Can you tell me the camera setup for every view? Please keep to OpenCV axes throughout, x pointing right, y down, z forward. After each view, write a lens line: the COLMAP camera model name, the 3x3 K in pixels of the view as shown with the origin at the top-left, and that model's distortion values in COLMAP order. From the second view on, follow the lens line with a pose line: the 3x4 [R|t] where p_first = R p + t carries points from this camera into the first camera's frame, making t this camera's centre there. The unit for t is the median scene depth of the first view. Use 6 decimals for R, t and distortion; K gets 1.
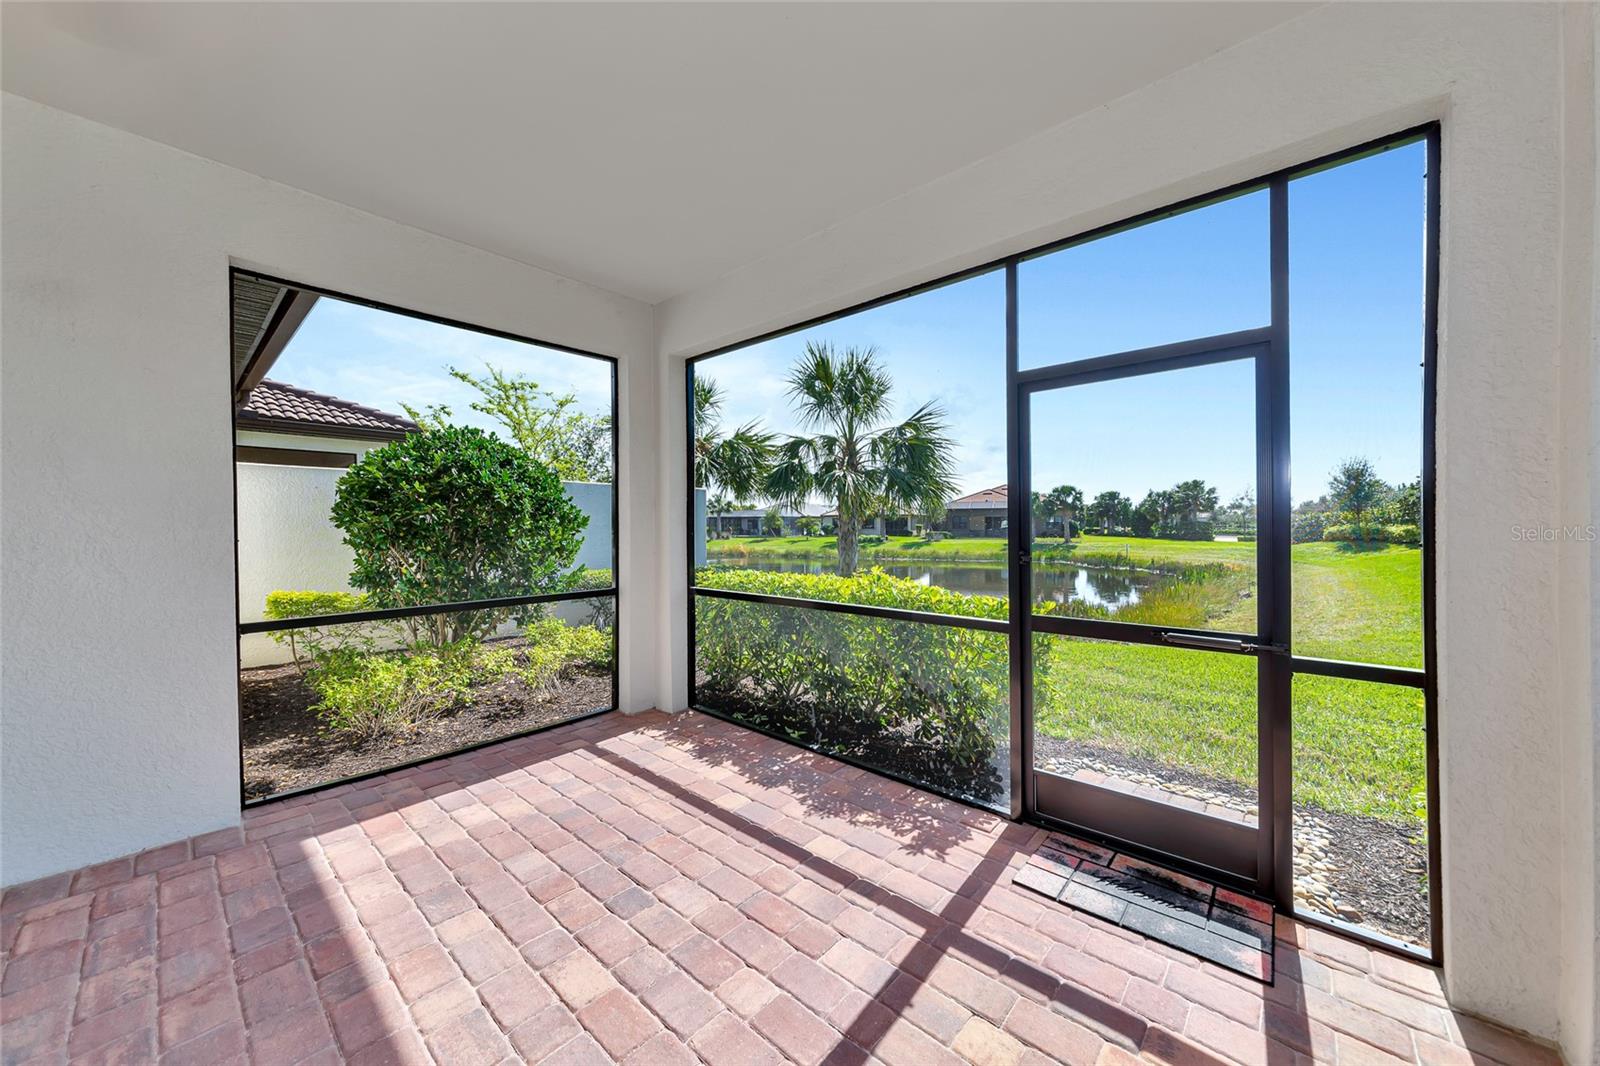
lens RADIAL K [[579.9, 0, 806.6], [0, 579.9, 528.1], [0, 0, 1]] dist [-0.000623, 0.000050]
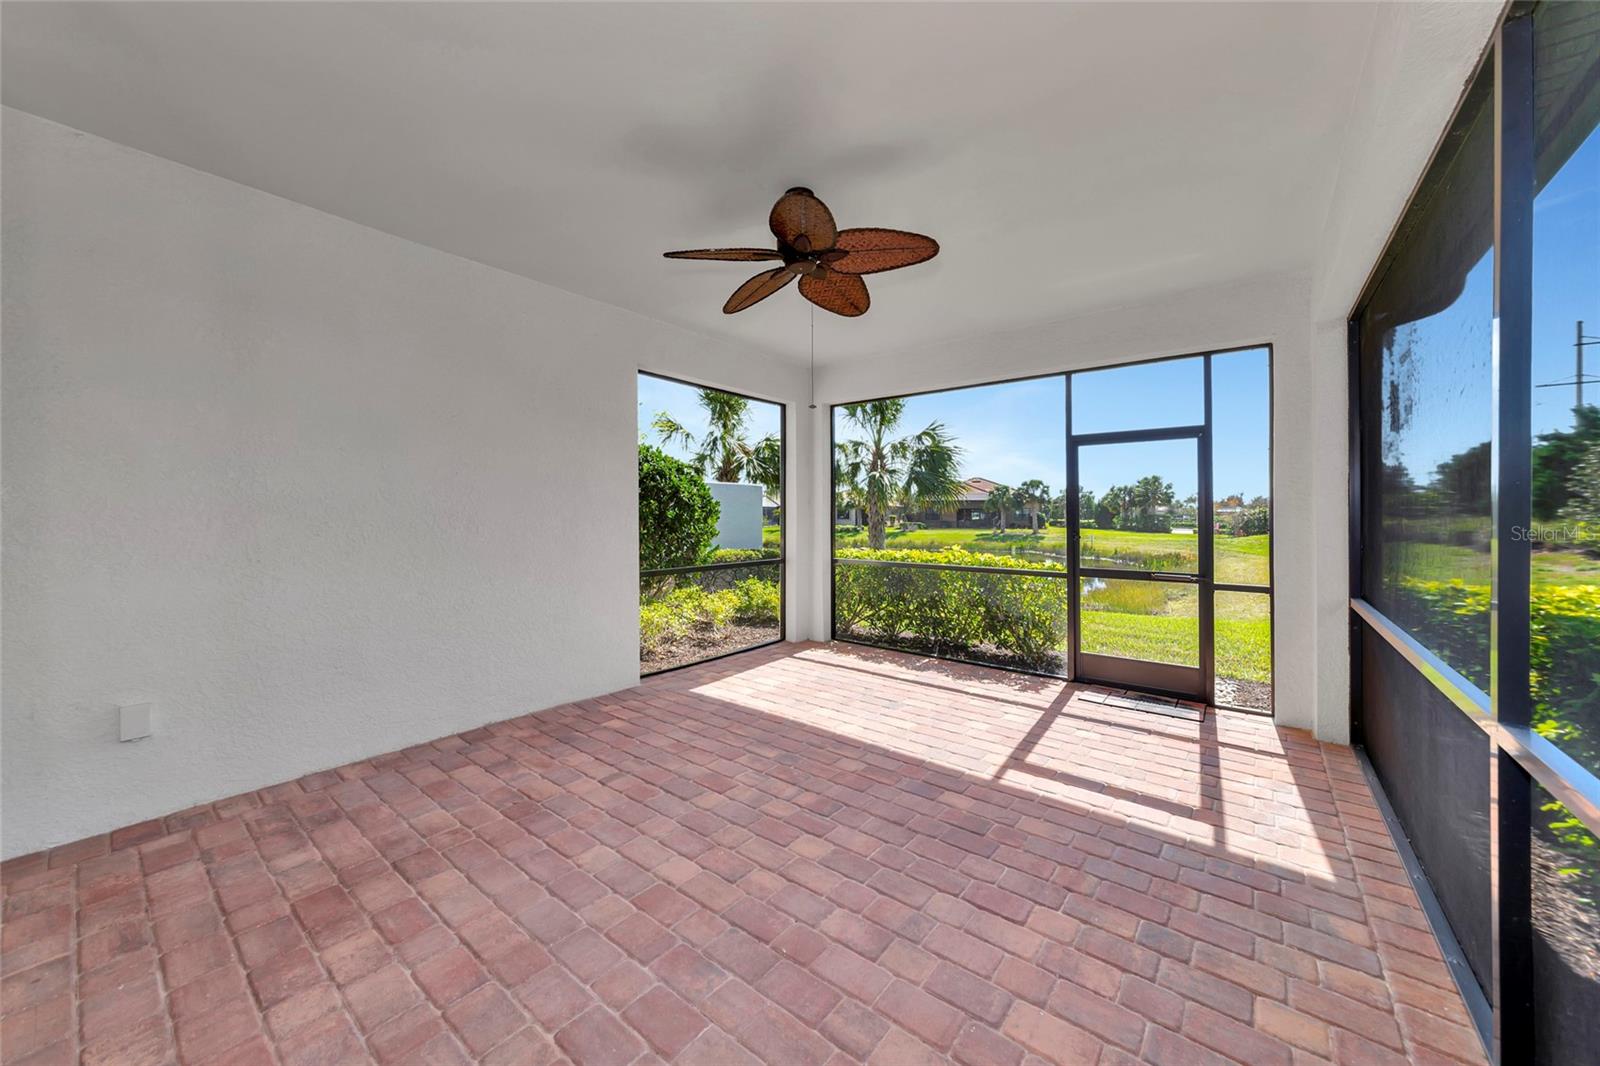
lens RADIAL K [[587.3, 0, 792.7], [0, 587.3, 511.2], [0, 0, 1]] dist [0.001428, -0.000030]
pose [[0.999129, 0.008369, 0.040879, -0.485825], [-0.007895, 0.999900, -0.011743, -0.000643], [-0.040973, 0.011410, 0.999095, -0.668260]]
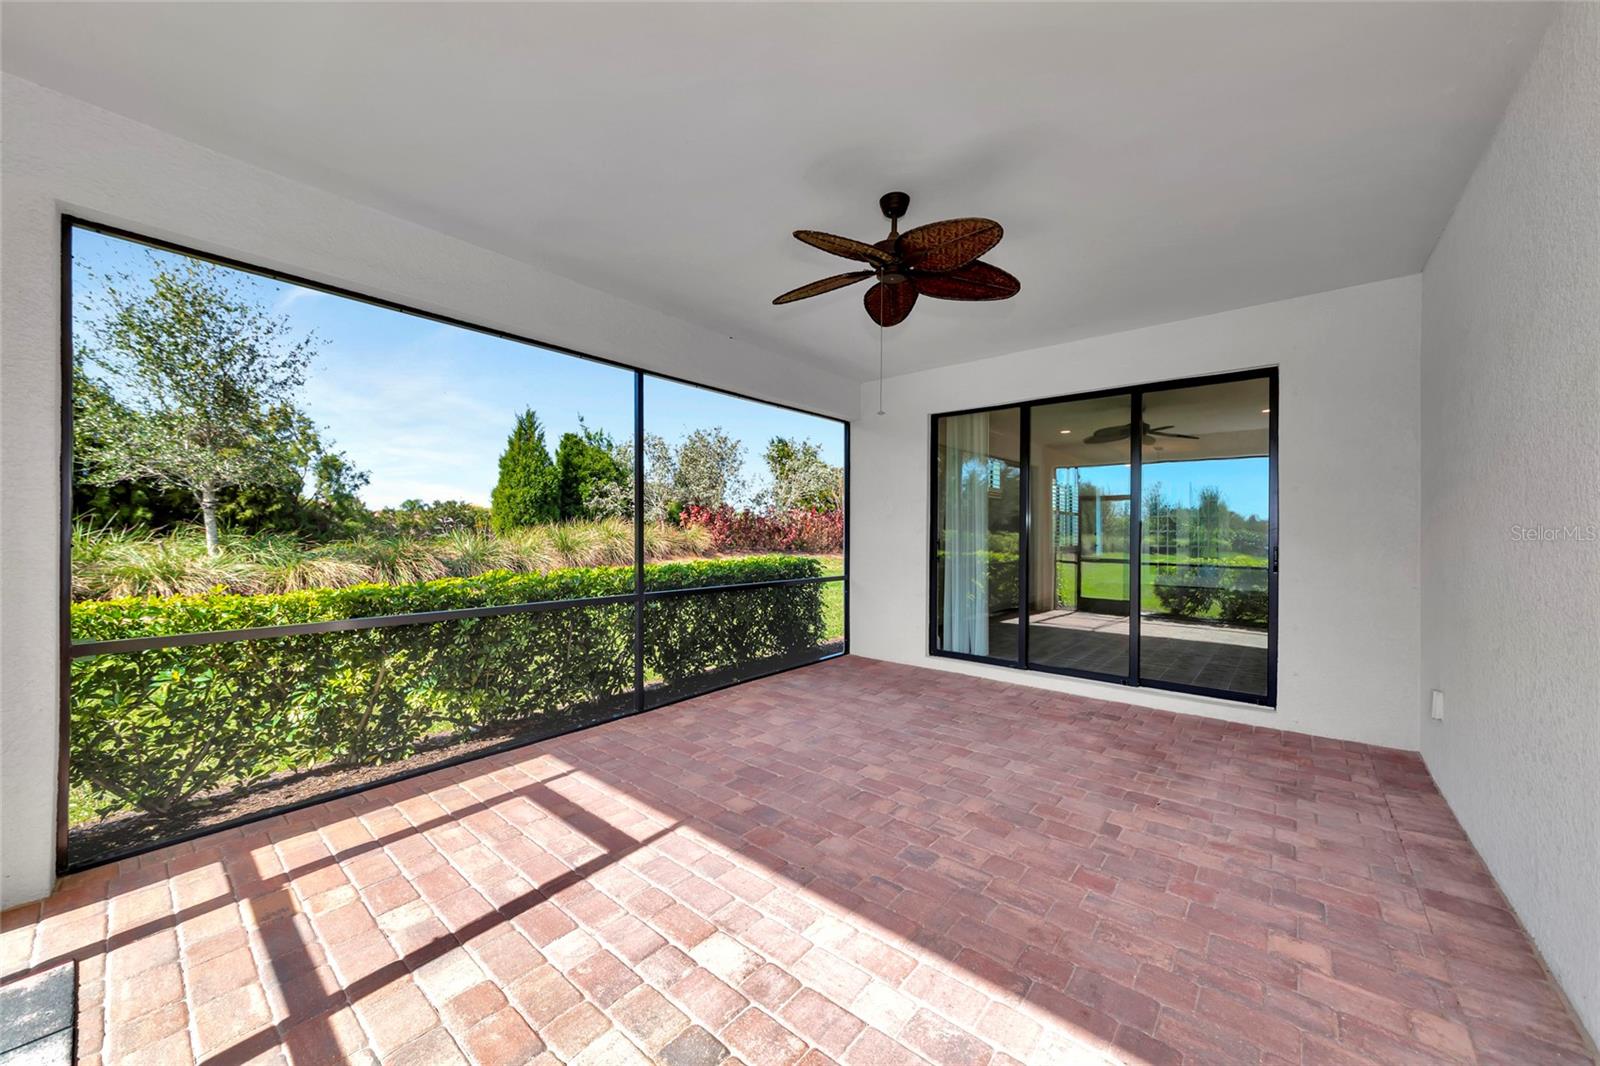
lens RADIAL K [[579.9, 0, 806.6], [0, 579.9, 528.1], [0, 0, 1]] dist [-0.000623, 0.000050]
pose [[-0.999559, -0.001559, -0.029640, -0.275762], [-0.001729, 0.999982, 0.005710, -0.012084], [0.029630, 0.005759, -0.999544, 1.126285]]
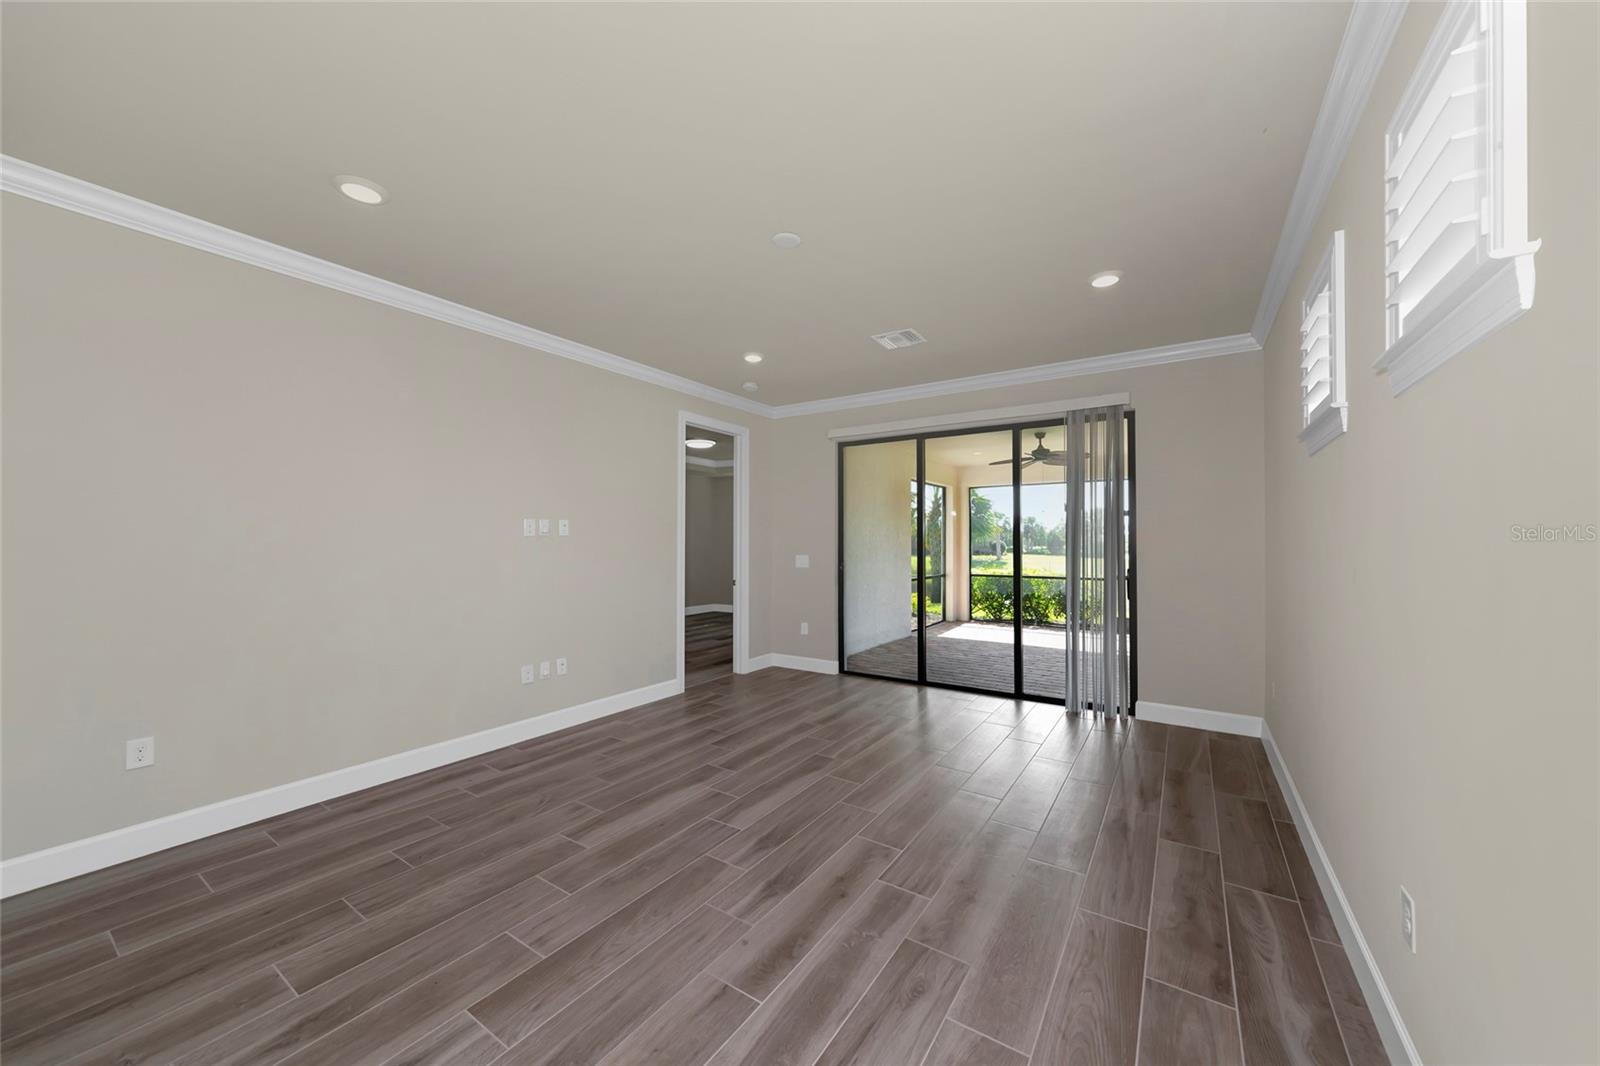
lens RADIAL K [[579.9, 0, 806.6], [0, 579.9, 528.1], [0, 0, 1]] dist [-0.000623, 0.000050]
pose [[0.989501, 0.008226, 0.144292, -1.744357], [-0.003812, 0.999517, -0.030842, -0.027692], [-0.144476, 0.029968, 0.989054, -1.994793]]
